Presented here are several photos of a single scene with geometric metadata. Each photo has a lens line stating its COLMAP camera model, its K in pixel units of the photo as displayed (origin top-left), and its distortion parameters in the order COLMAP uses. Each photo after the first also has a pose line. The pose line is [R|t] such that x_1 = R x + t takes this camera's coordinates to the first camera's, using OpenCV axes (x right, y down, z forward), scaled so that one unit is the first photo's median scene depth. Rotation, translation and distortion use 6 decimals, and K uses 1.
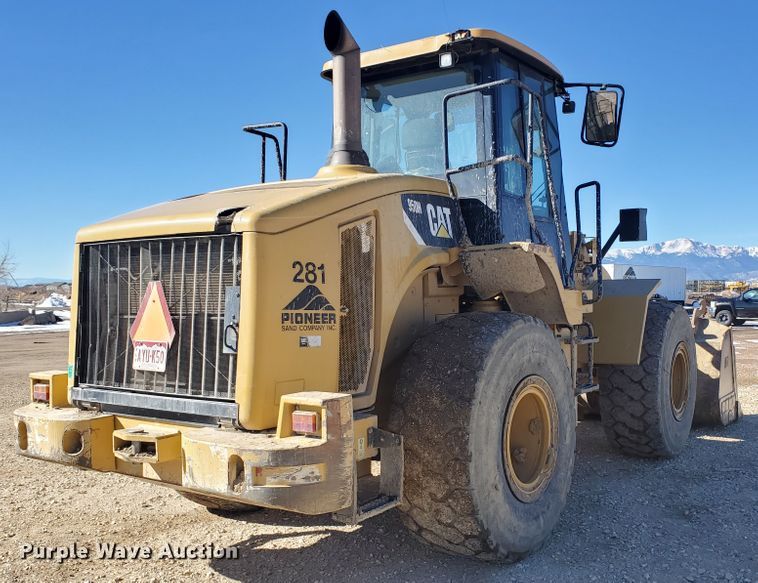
lens RADIAL K [[769.2, 0, 421.3], [0, 769.2, 352.3], [0, 0, 1]] dist [0.095396, 0.000000]
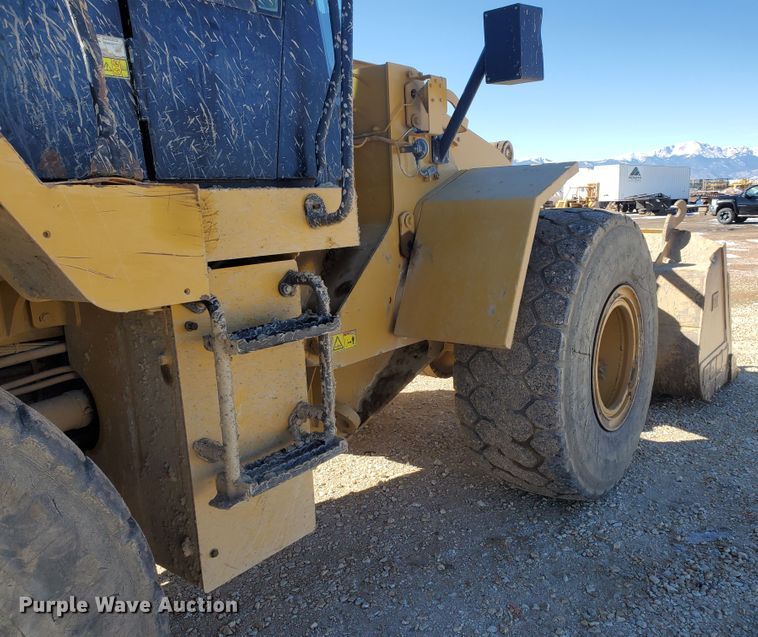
lens RADIAL K [[643.9, 0, 414.9], [0, 643.9, 326.6], [0, 0, 1]] dist [0.051008, -0.057604]
pose [[0.997001, -0.011394, -0.076551, 0.314471], [0.020368, 0.992866, 0.117487, -0.054872], [0.074667, -0.118694, 0.990120, 0.760779]]
